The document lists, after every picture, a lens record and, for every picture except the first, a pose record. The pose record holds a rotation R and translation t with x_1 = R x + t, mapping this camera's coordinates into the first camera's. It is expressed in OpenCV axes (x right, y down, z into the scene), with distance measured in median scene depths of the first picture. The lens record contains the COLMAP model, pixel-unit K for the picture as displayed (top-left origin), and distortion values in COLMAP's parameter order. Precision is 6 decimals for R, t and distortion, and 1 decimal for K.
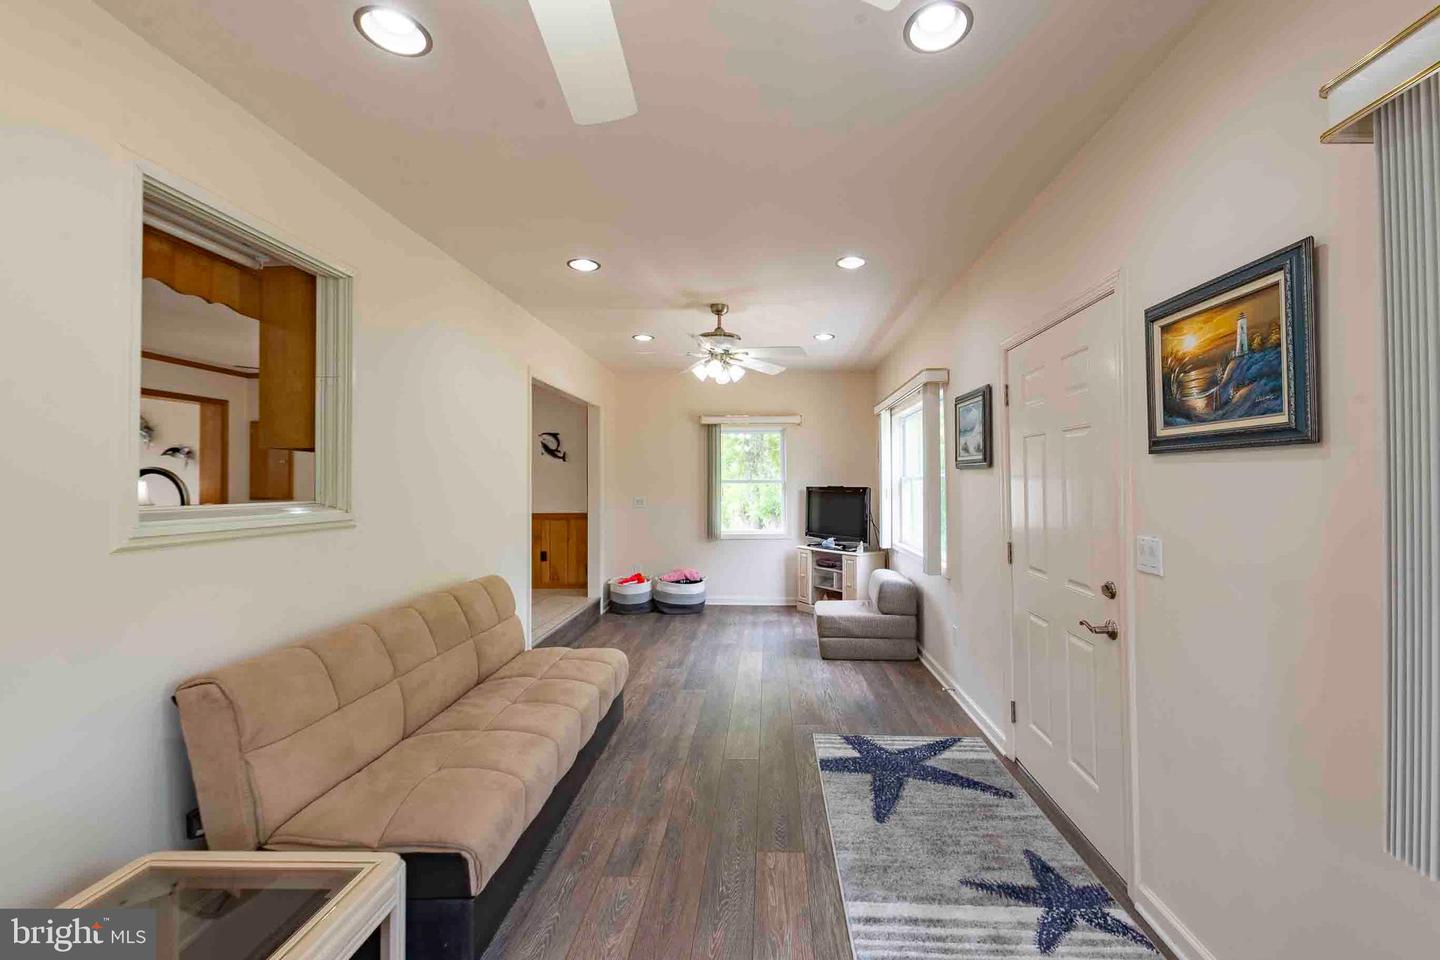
lens RADIAL K [[573.7, 0, 718.7], [0, 573.7, 476.9], [0, 0, 1]] dist [-0.000381, -0.000234]
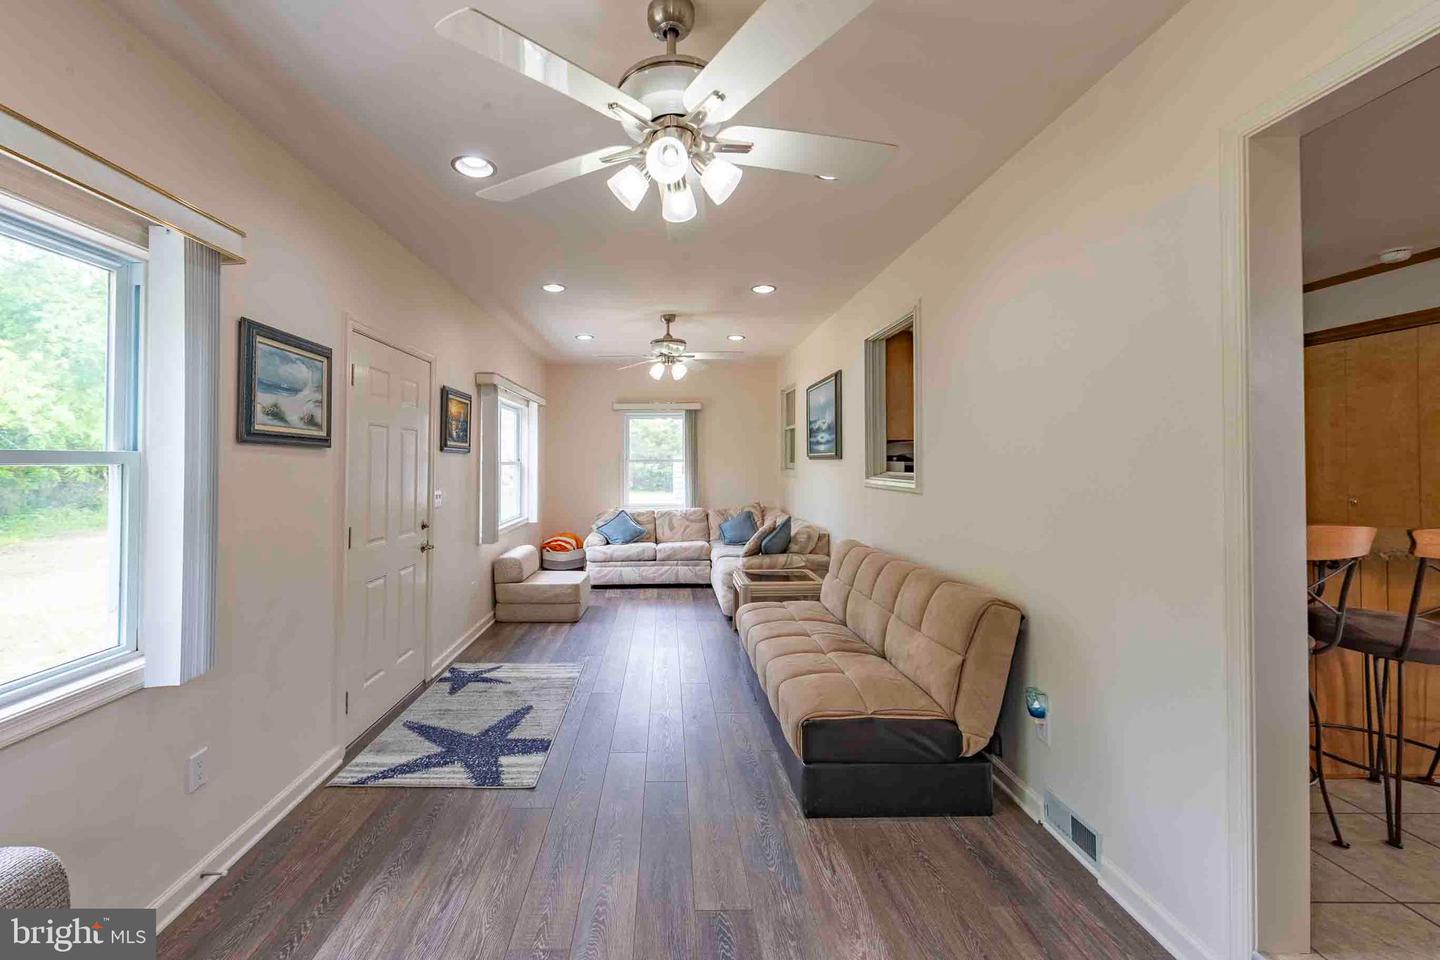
lens RADIAL K [[573.7, 0, 718.7], [0, 573.7, 476.9], [0, 0, 1]] dist [-0.000381, -0.000234]
pose [[-0.984673, 0.013945, -0.173850, 0.052654], [0.010483, 0.999728, 0.020819, 0.009410], [0.174093, 0.018678, -0.984552, 2.093269]]
